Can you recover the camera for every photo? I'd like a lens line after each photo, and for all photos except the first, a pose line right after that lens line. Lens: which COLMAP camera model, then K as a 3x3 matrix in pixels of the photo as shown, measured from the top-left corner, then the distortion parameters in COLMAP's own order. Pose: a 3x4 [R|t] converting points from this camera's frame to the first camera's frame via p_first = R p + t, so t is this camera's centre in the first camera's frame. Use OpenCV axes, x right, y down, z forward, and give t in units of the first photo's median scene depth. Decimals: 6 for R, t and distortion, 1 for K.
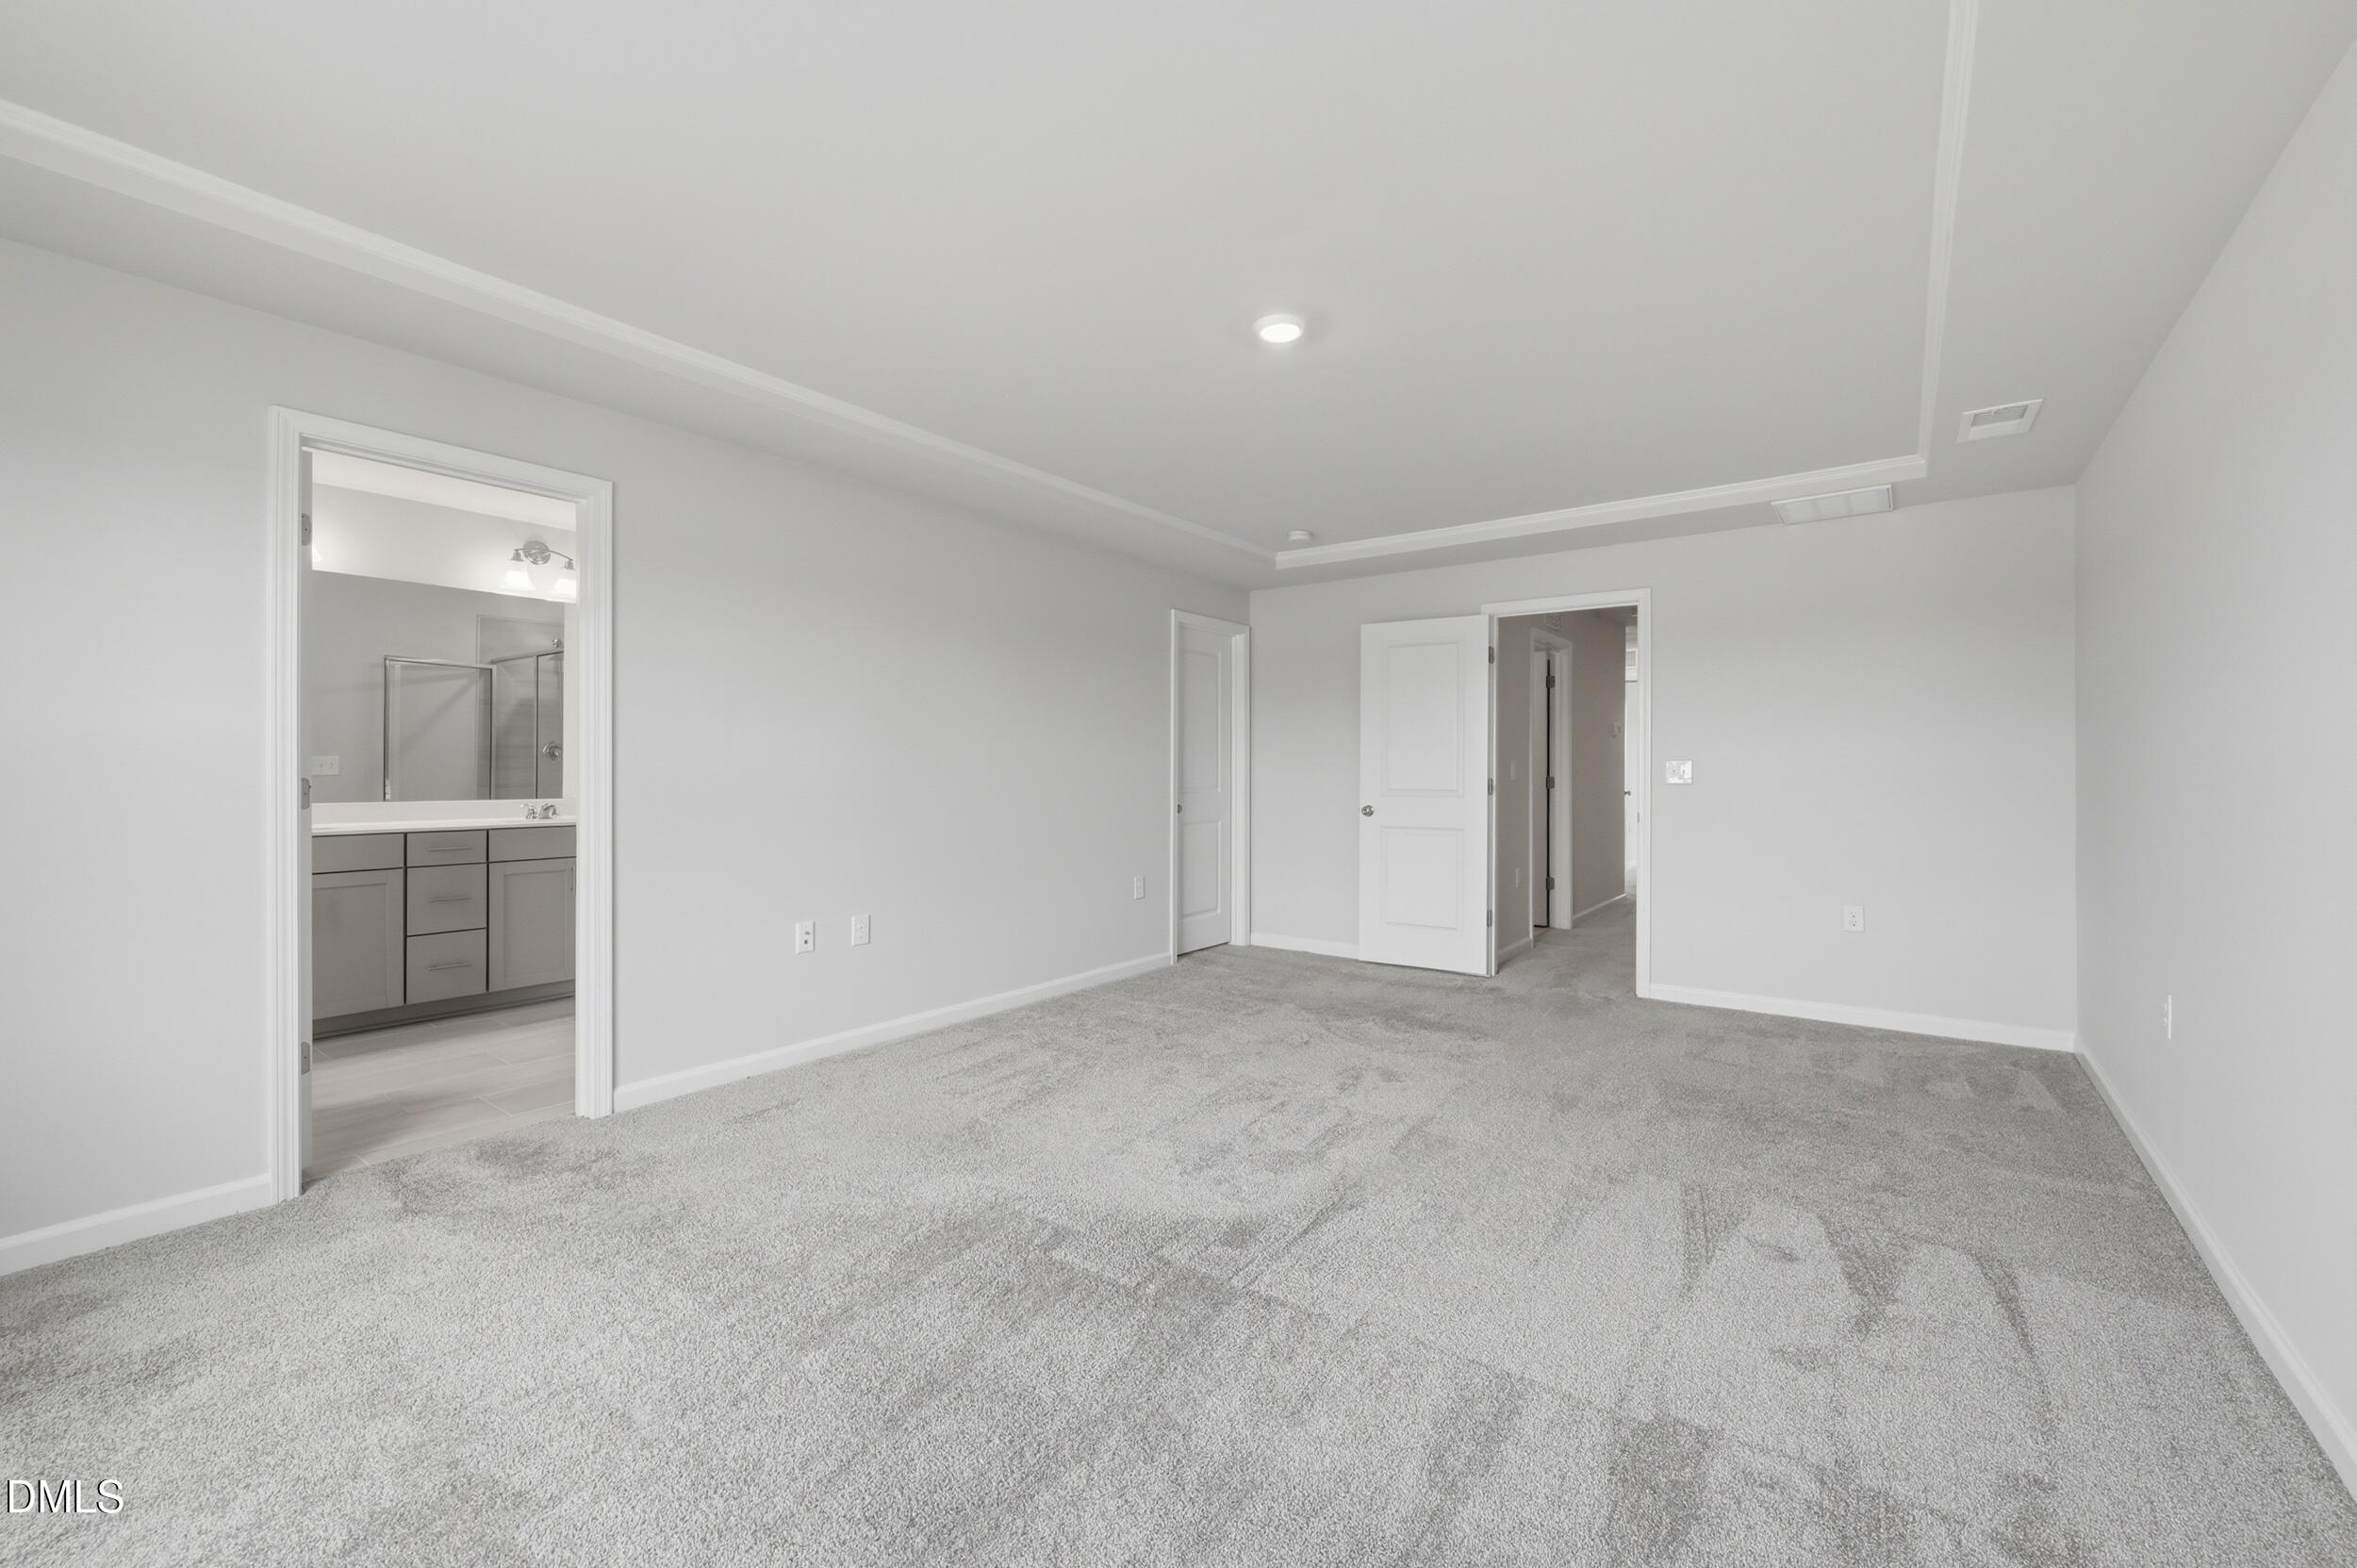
lens RADIAL K [[955.5, 0, 1200.1], [0, 955.5, 787.5], [0, 0, 1]] dist [-0.002994, 0.000656]
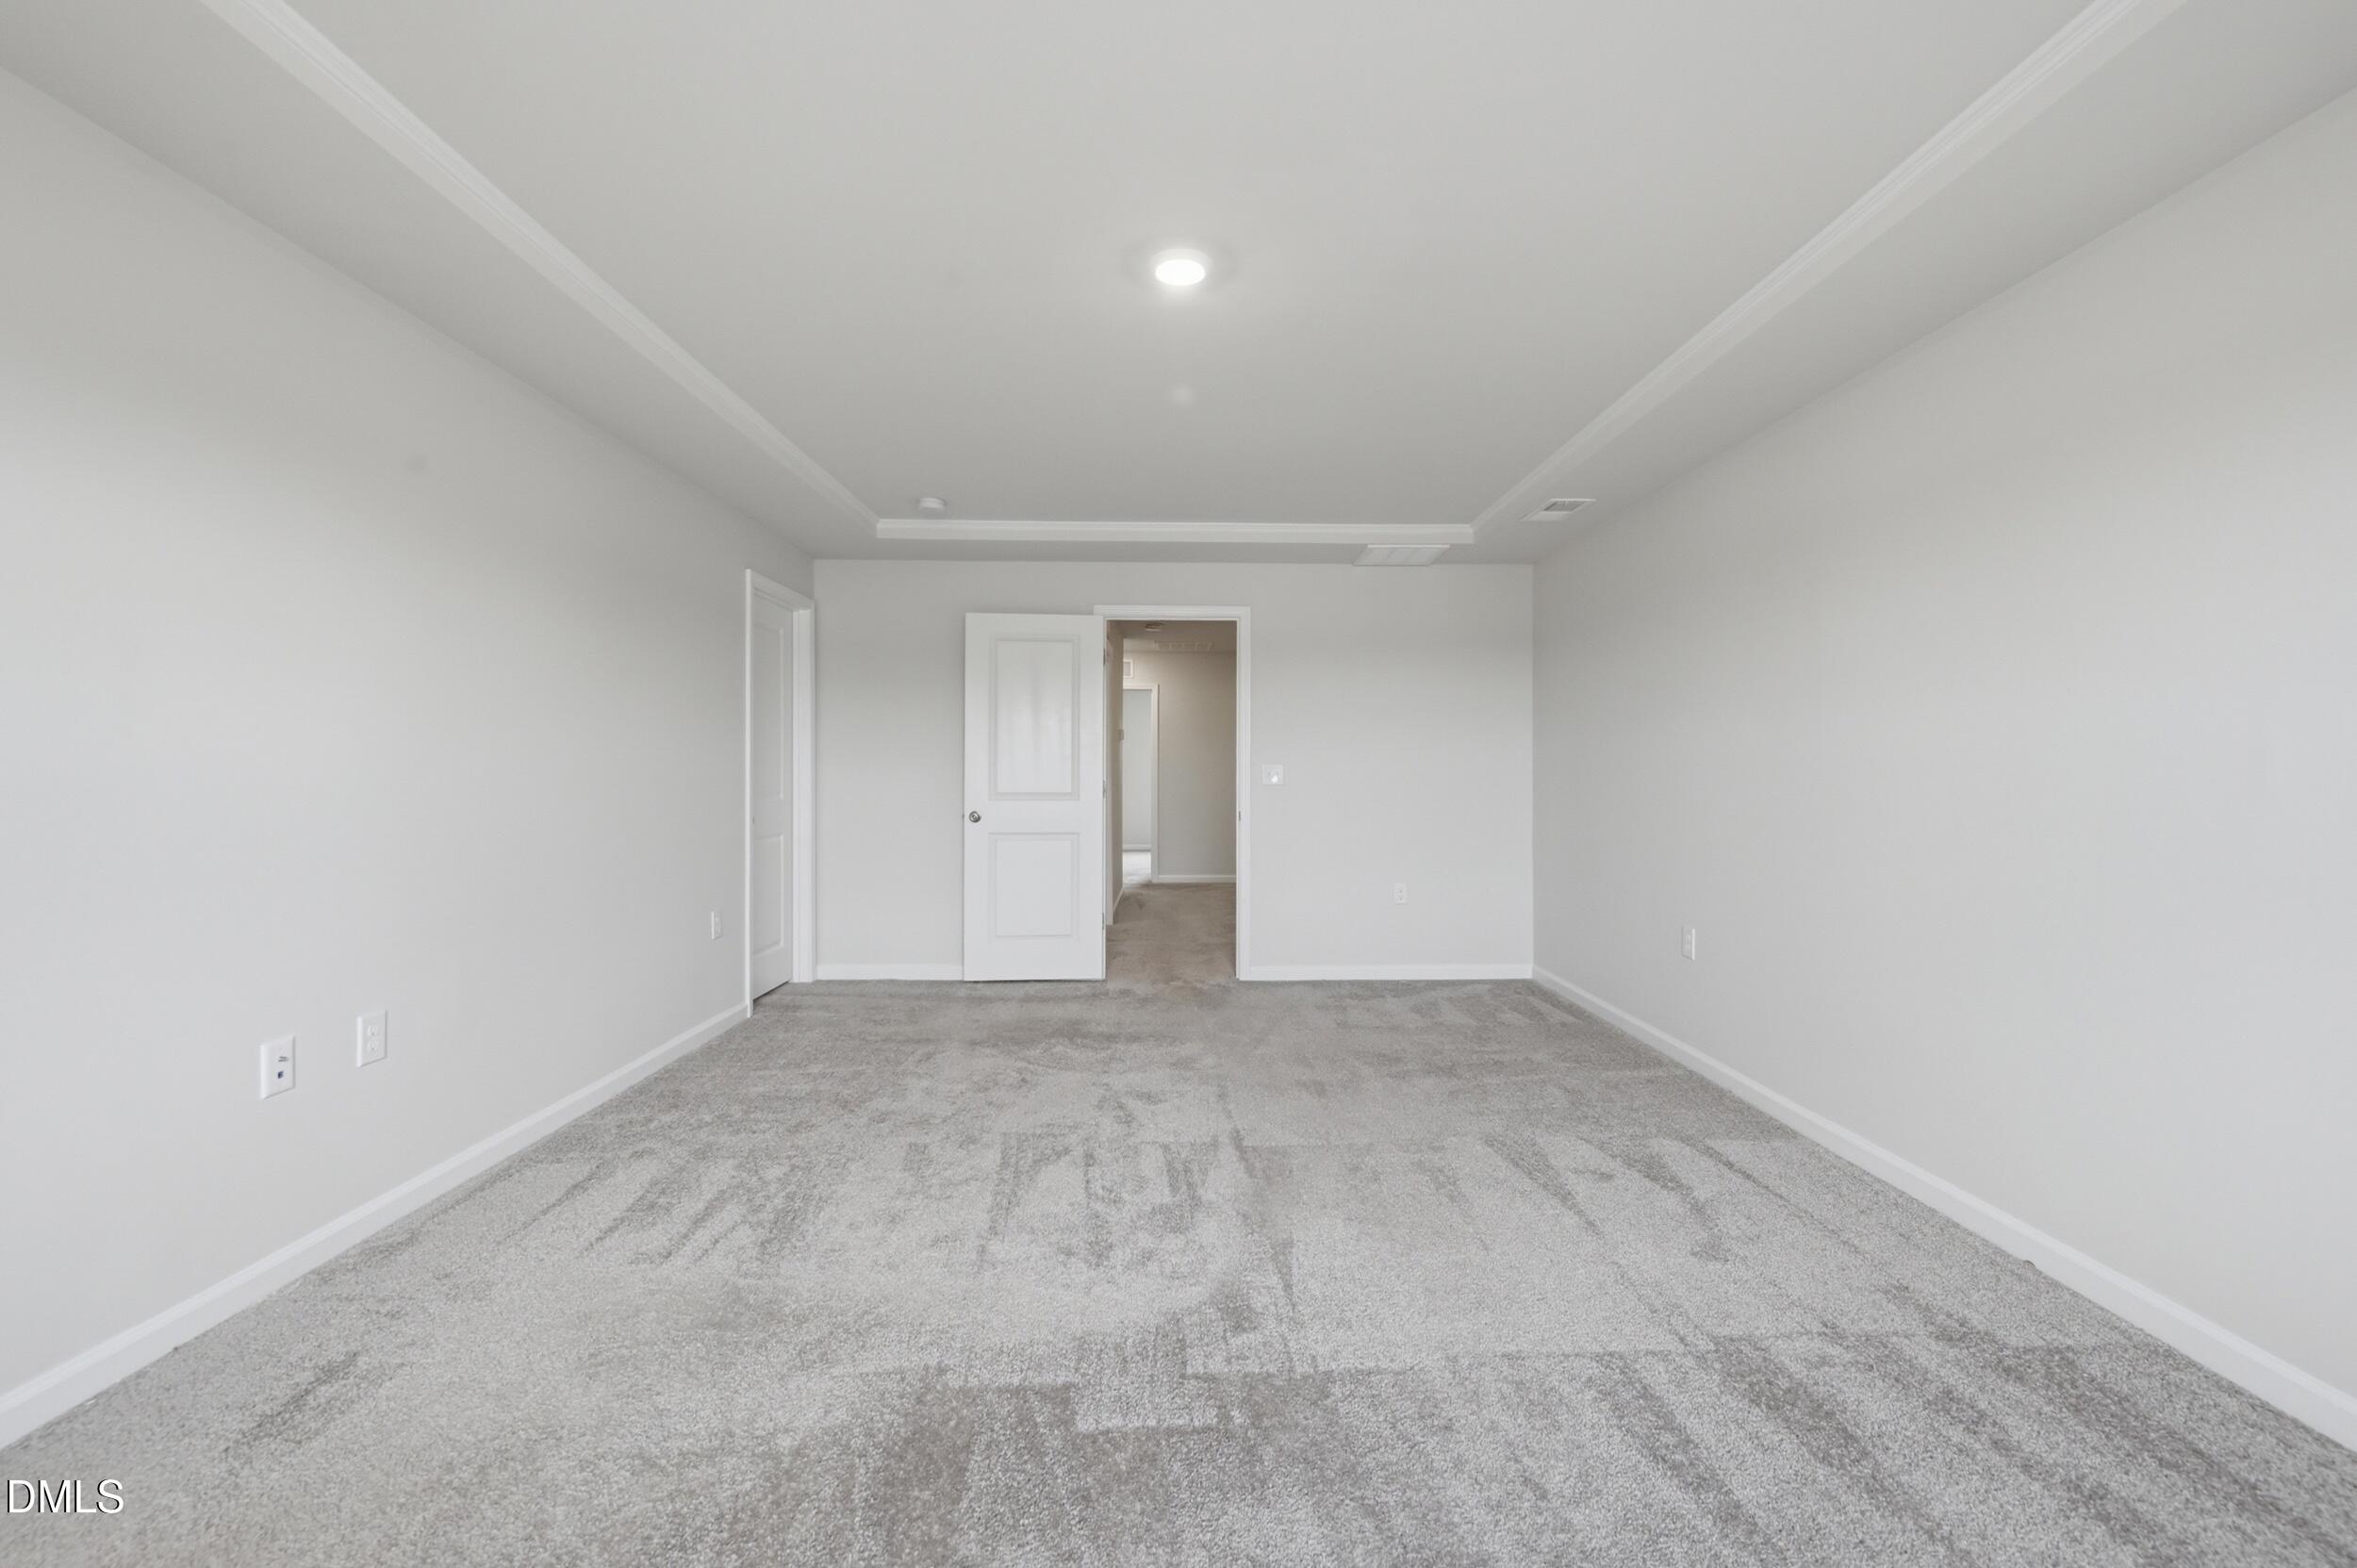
lens RADIAL K [[955.5, 0, 1189.4], [0, 955.5, 790.6], [0, 0, 1]] dist [-0.002994, 0.000656]
pose [[0.793331, -0.011260, 0.608686, -0.319724], [0.009959, 0.999935, 0.005517, -0.005116], [-0.608709, 0.001685, 0.793392, 0.215961]]
